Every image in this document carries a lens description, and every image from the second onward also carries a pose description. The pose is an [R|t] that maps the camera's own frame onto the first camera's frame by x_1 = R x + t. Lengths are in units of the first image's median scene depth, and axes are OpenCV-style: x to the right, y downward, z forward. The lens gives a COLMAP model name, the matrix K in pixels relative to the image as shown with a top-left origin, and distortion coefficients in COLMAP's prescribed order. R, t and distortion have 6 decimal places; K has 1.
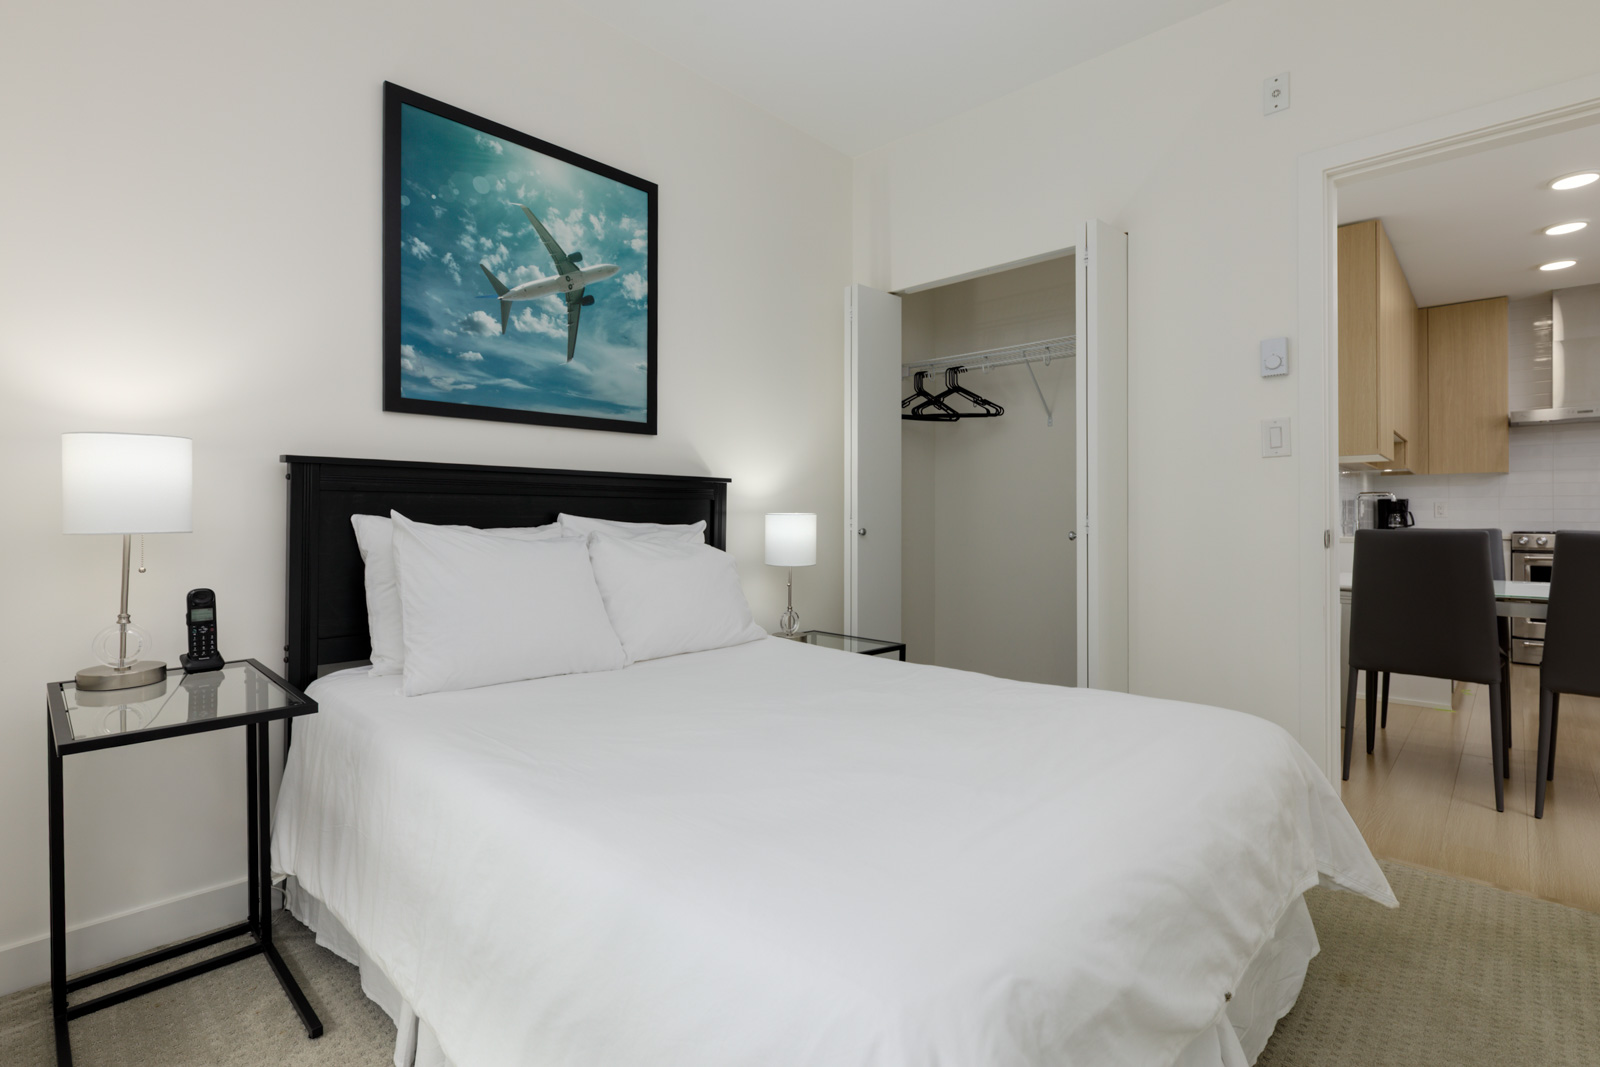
lens RADIAL K [[747.5, 0, 802.5], [0, 747.5, 523.2], [0, 0, 1]] dist [-0.001269, -0.000049]
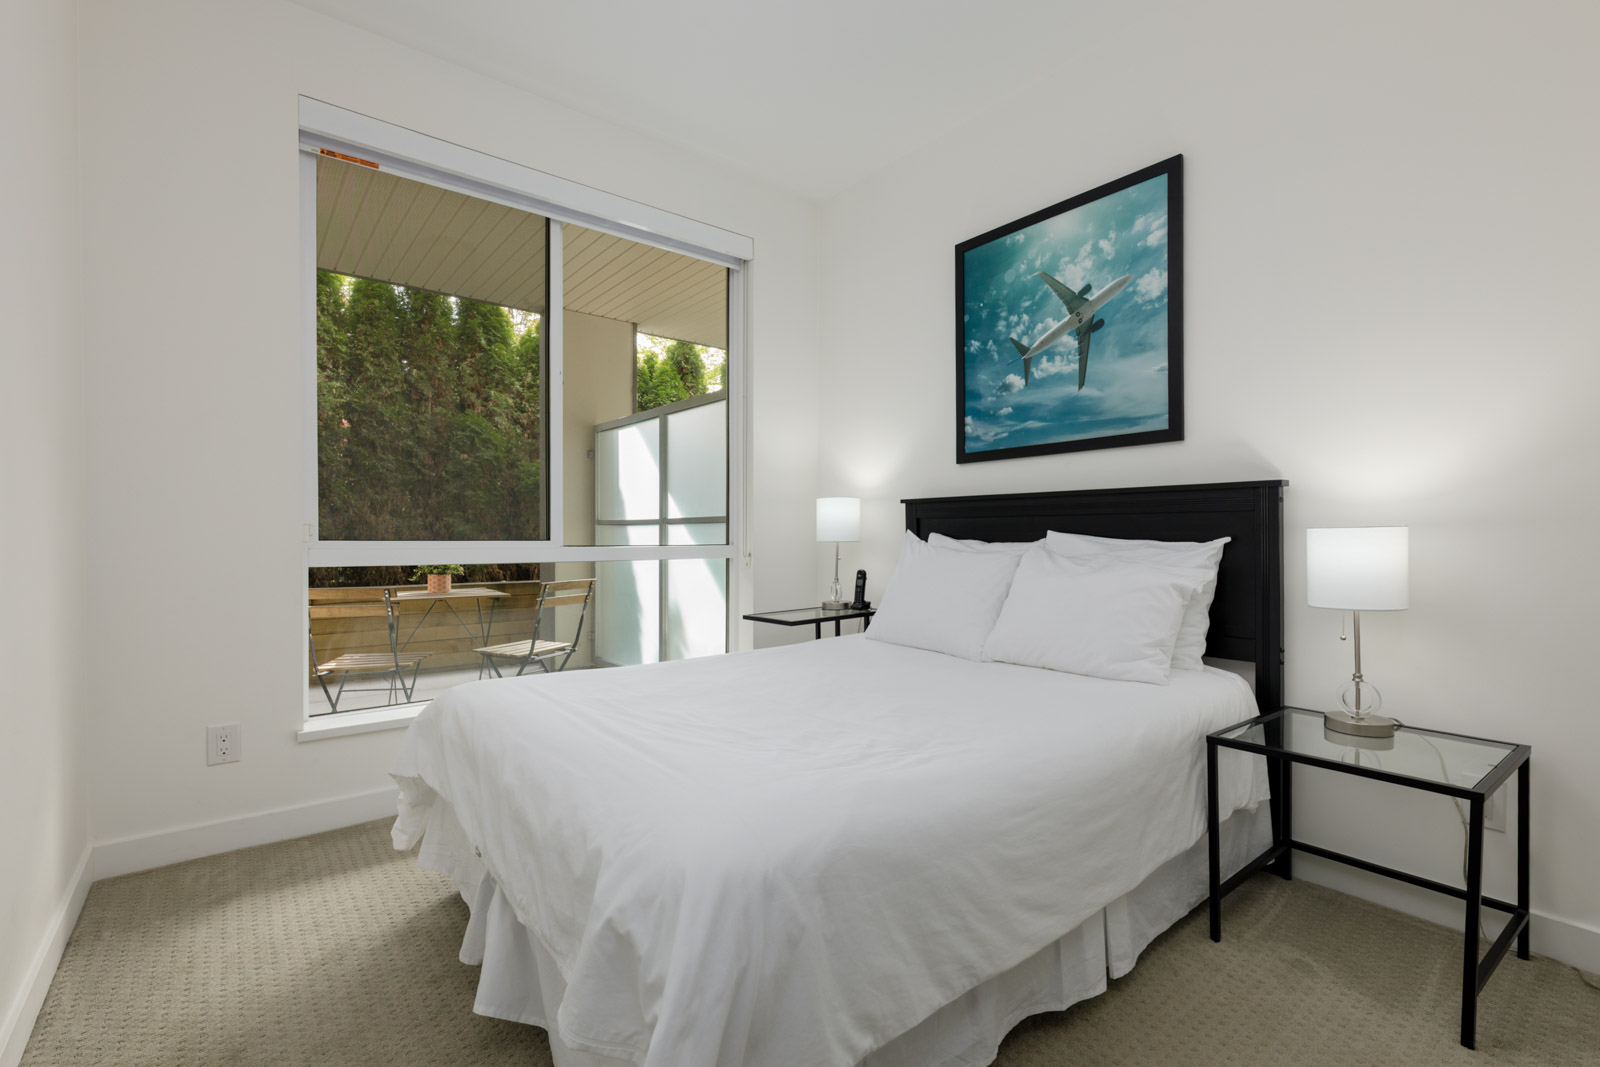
lens RADIAL K [[719.8, 0, 808.2], [0, 719.8, 546.1], [0, 0, 1]] dist [0.002026, 0.000010]
pose [[-0.129681, 0.018123, -0.991390, 0.811545], [-0.002049, 0.999826, 0.018545, -0.009469], [0.991554, 0.004436, -0.129621, 0.778810]]
